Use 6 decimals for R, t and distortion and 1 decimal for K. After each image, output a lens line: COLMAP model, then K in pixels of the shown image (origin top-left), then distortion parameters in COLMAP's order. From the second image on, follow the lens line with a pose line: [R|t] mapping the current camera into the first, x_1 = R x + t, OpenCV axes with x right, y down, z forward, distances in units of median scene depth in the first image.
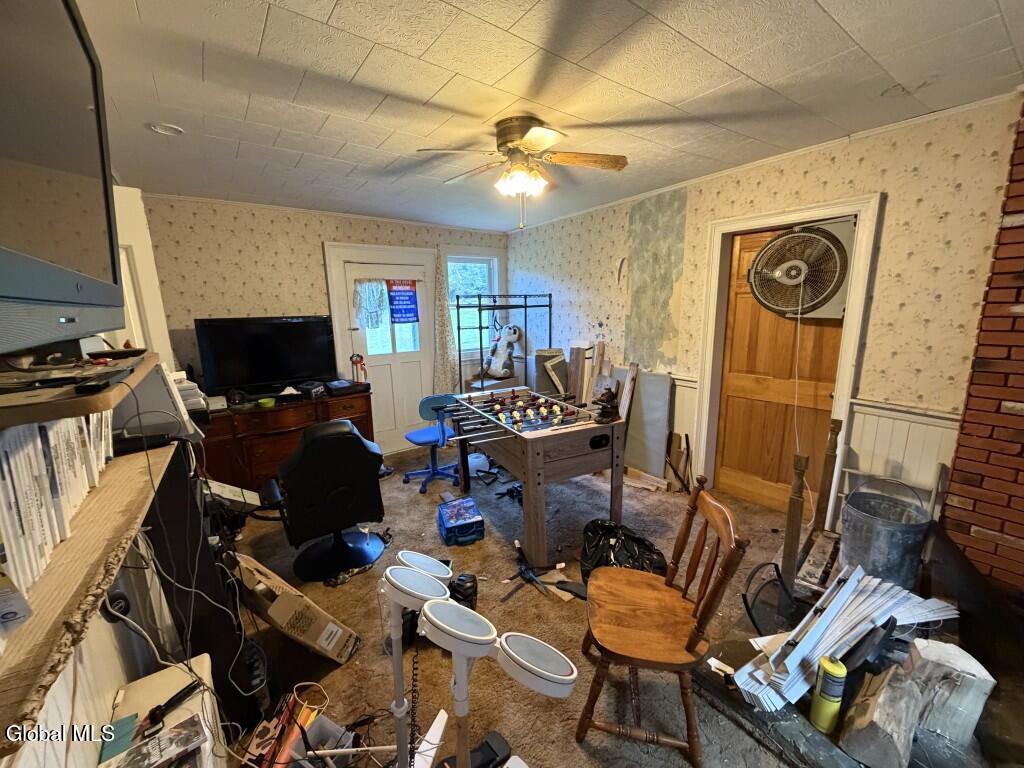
lens RADIAL K [[402.8, 0, 513.8], [0, 402.8, 382.8], [0, 0, 1]] dist [0.000183, -0.000109]
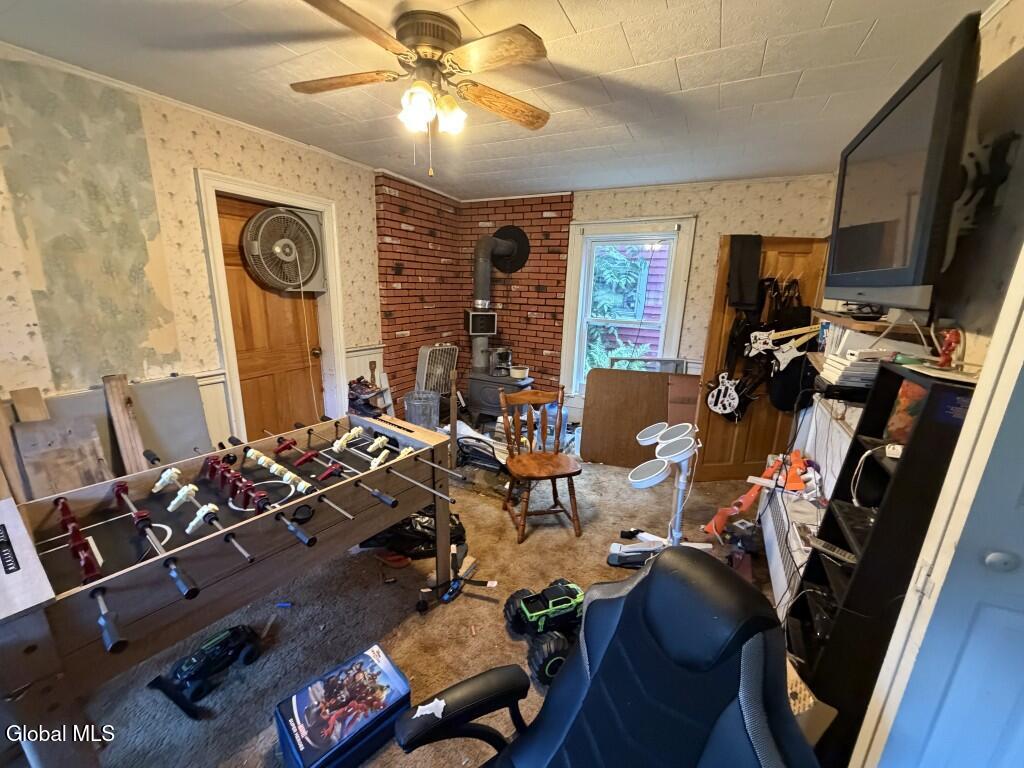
lens RADIAL K [[402.8, 0, 512.1], [0, 402.8, 385.0], [0, 0, 1]] dist [0.000183, -0.000109]
pose [[-0.439764, -0.224410, 0.869625, -0.489838], [0.138275, 0.939817, 0.312448, -0.147012], [-0.887405, 0.257651, -0.382268, 0.767494]]
